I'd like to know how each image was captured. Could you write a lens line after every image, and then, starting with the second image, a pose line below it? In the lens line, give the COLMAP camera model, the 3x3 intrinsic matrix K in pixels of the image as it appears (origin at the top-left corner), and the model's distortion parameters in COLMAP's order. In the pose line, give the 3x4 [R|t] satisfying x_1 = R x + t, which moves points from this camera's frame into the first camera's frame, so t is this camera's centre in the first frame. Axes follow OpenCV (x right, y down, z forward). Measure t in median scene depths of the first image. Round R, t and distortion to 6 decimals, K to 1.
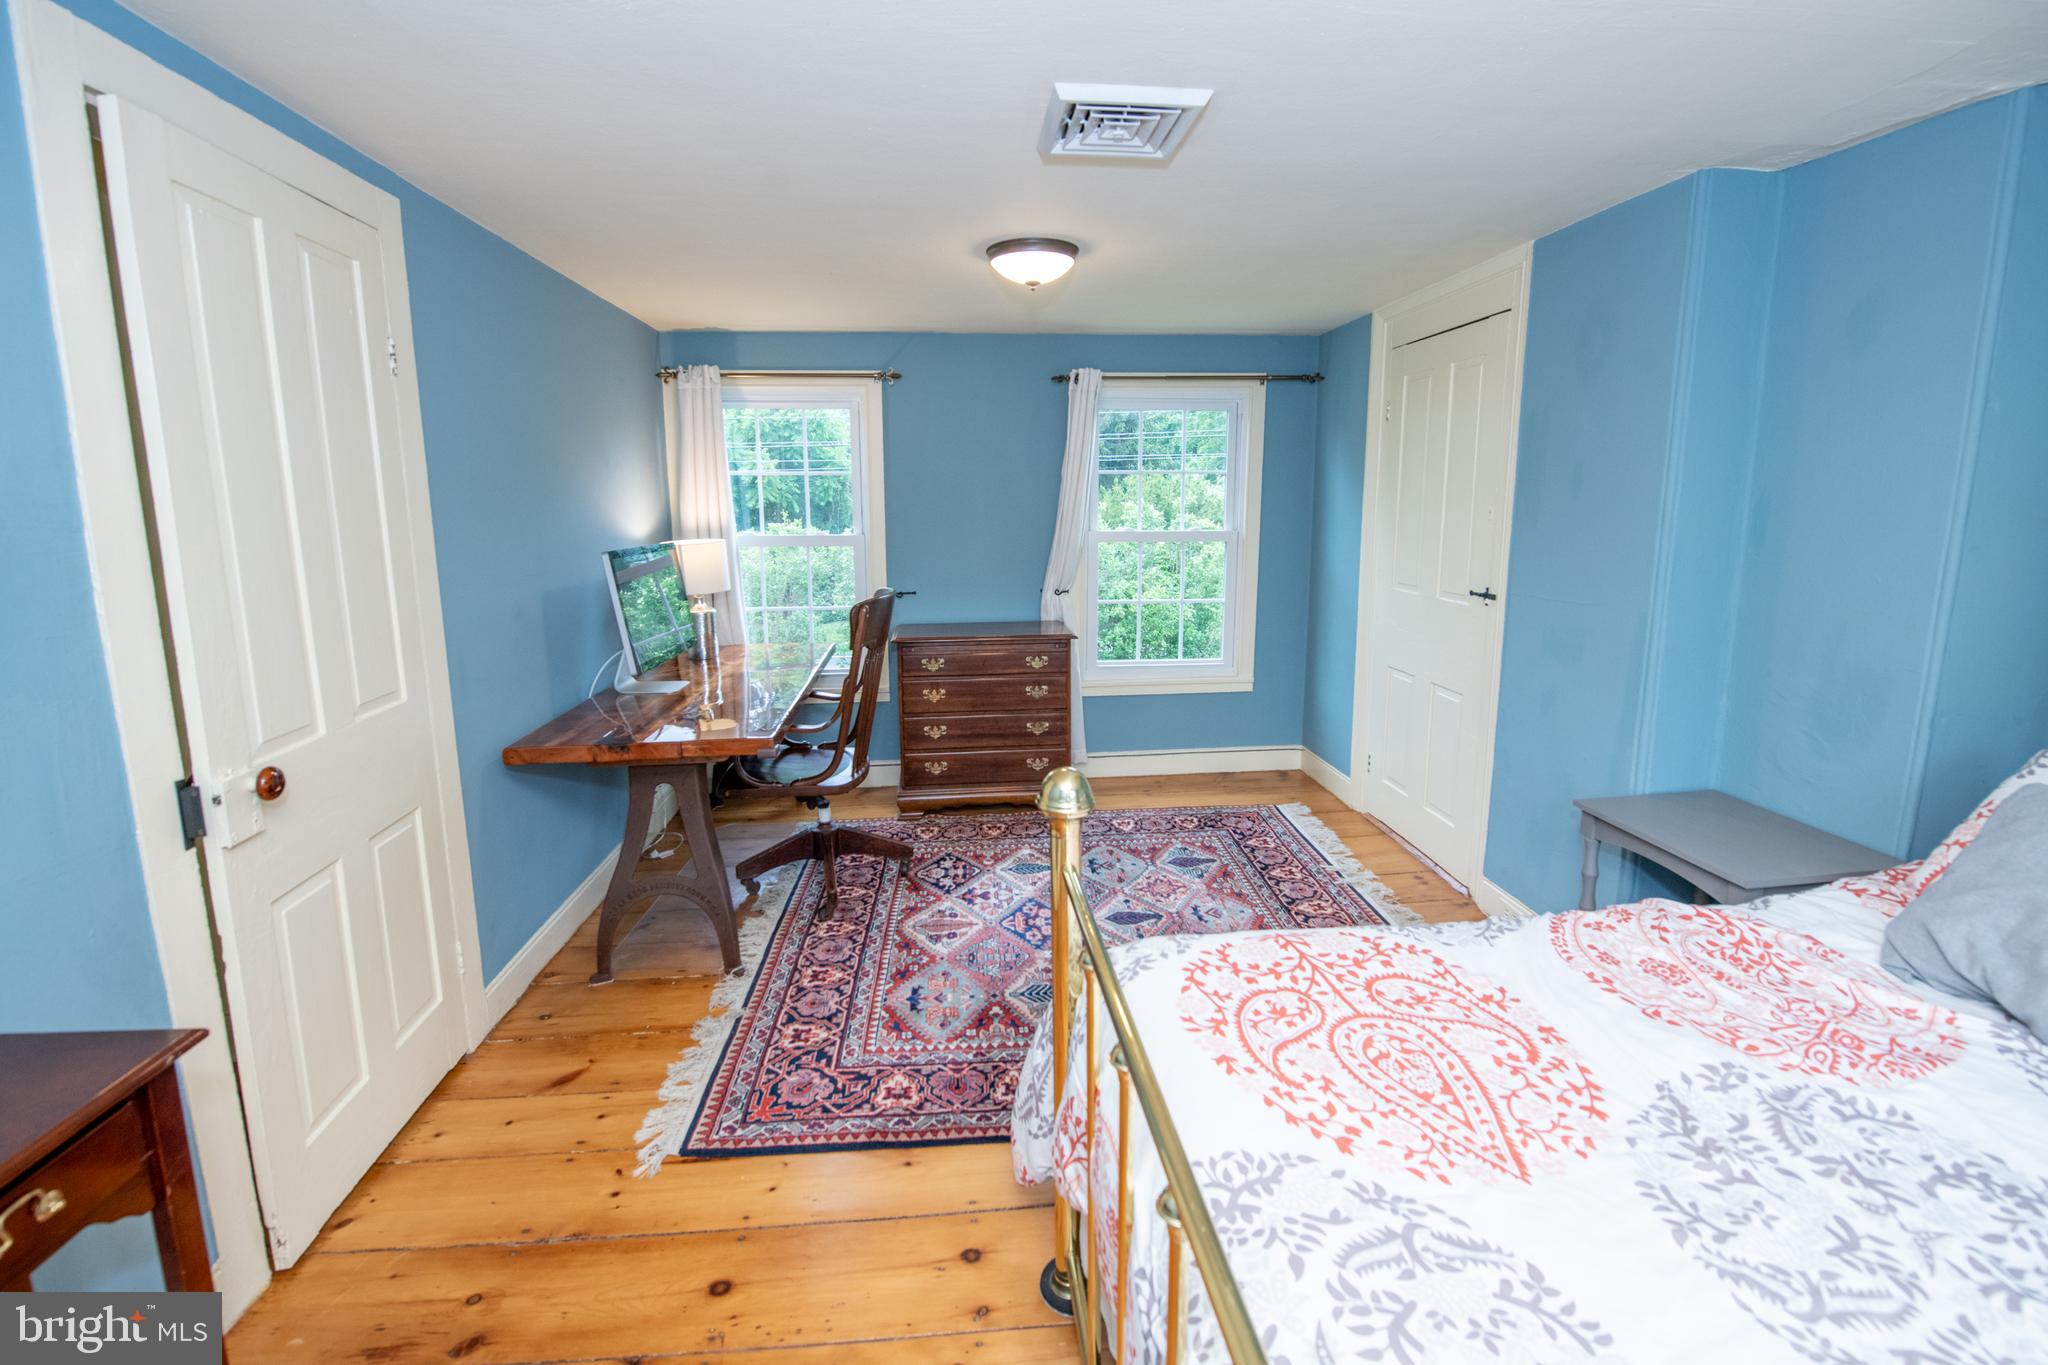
lens RADIAL K [[878.8, 0, 1031.1], [0, 878.8, 650.1], [0, 0, 1]] dist [-0.015840, -0.001002]
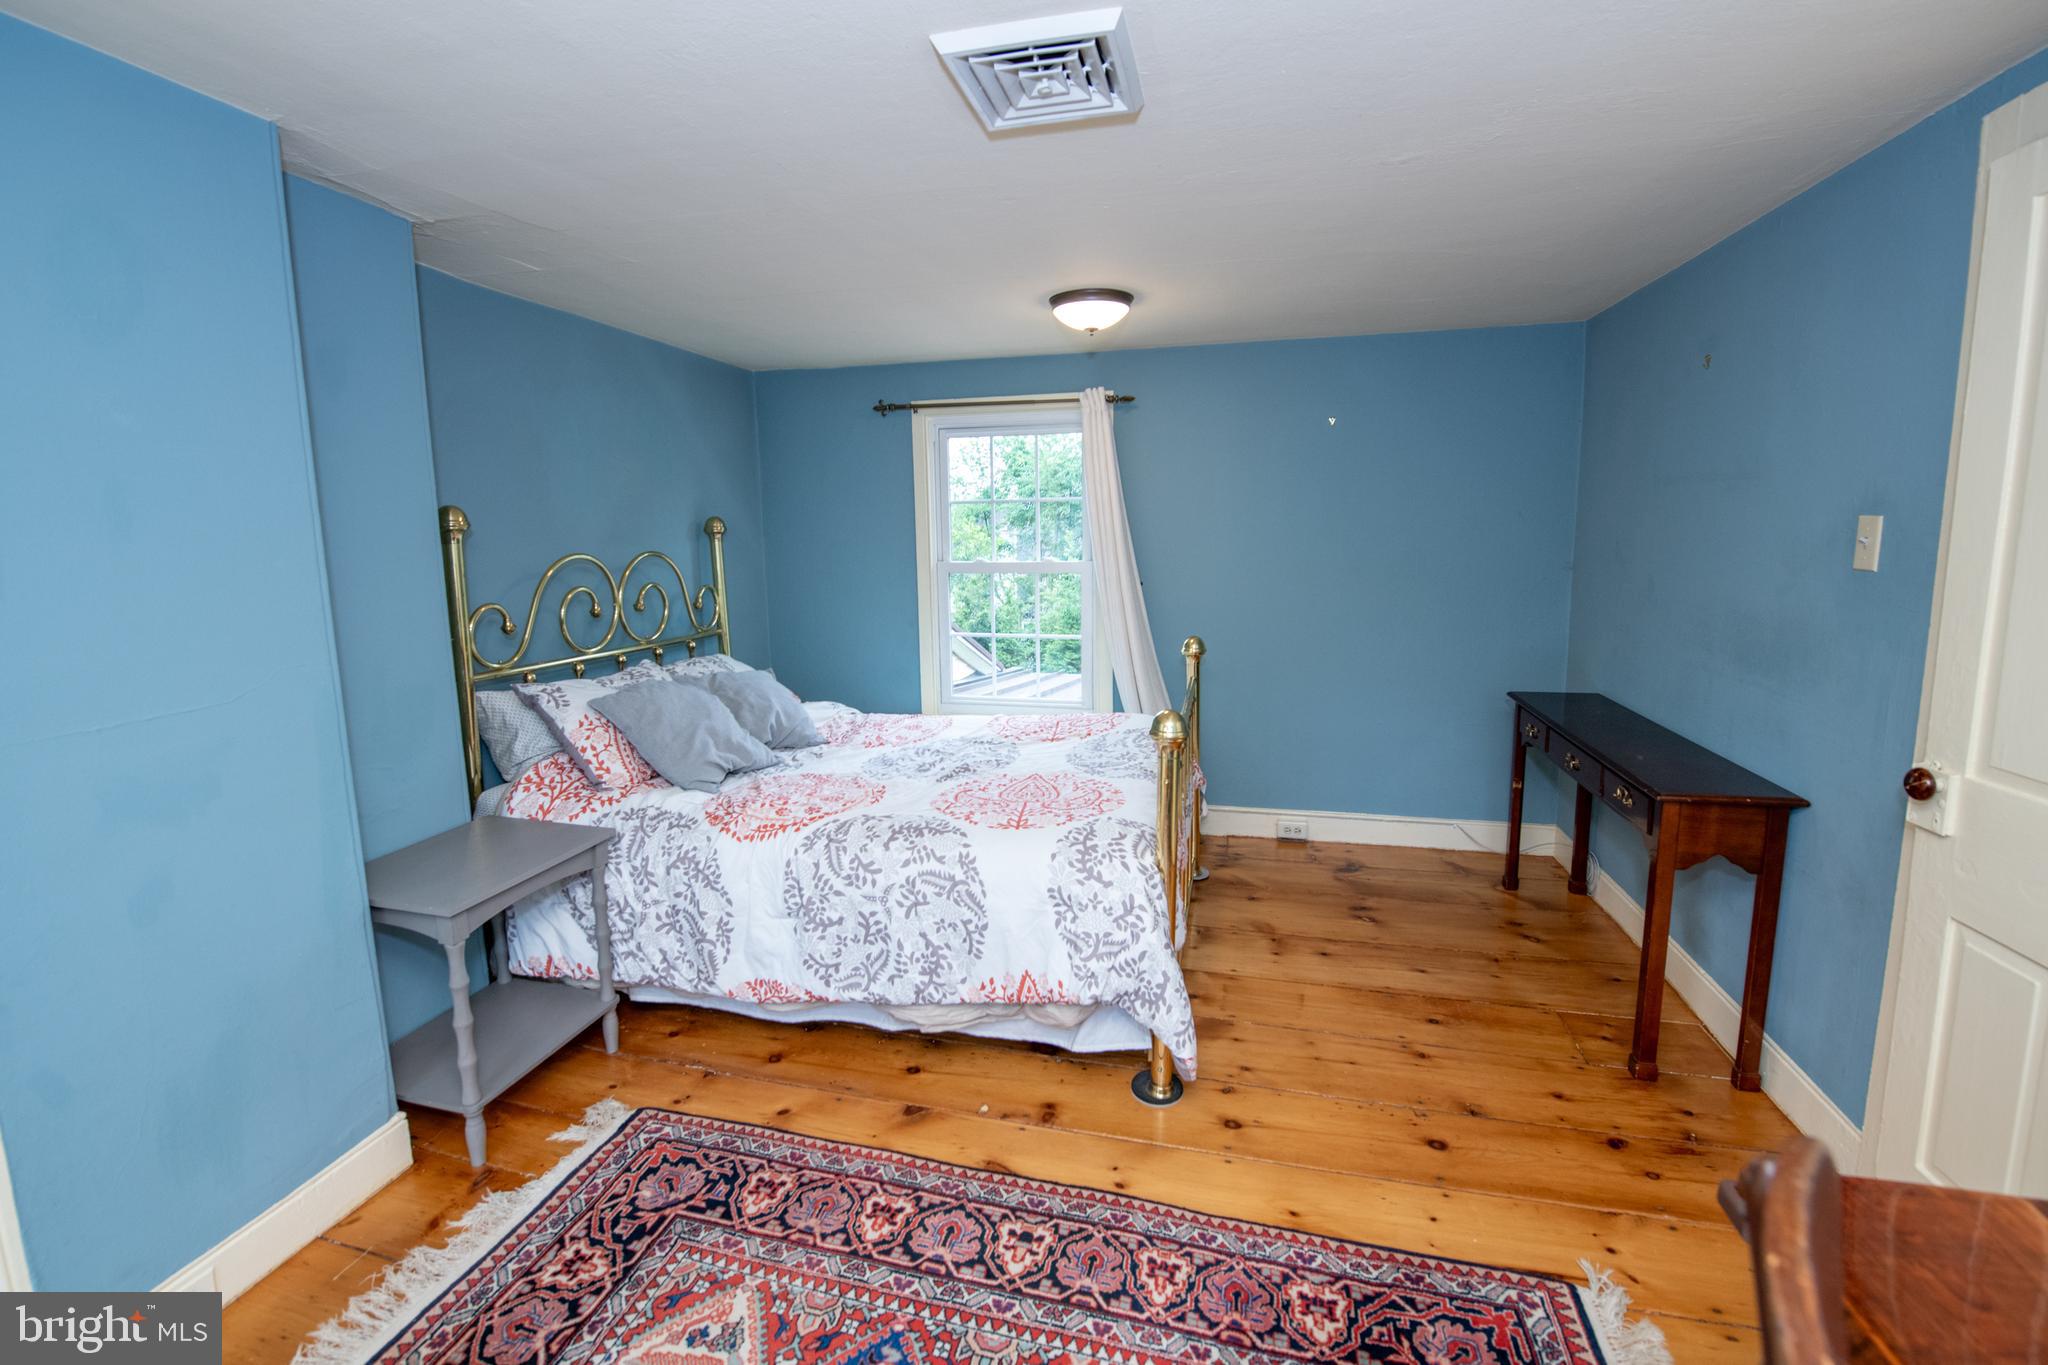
lens RADIAL K [[878.8, 0, 1031.1], [0, 878.8, 650.1], [0, 0, 1]] dist [-0.015840, -0.001002]
pose [[-0.943137, -0.031858, 0.330874, -0.155491], [0.070739, 0.953360, 0.293431, -0.282031], [-0.324790, 0.300151, -0.896895, 1.654171]]
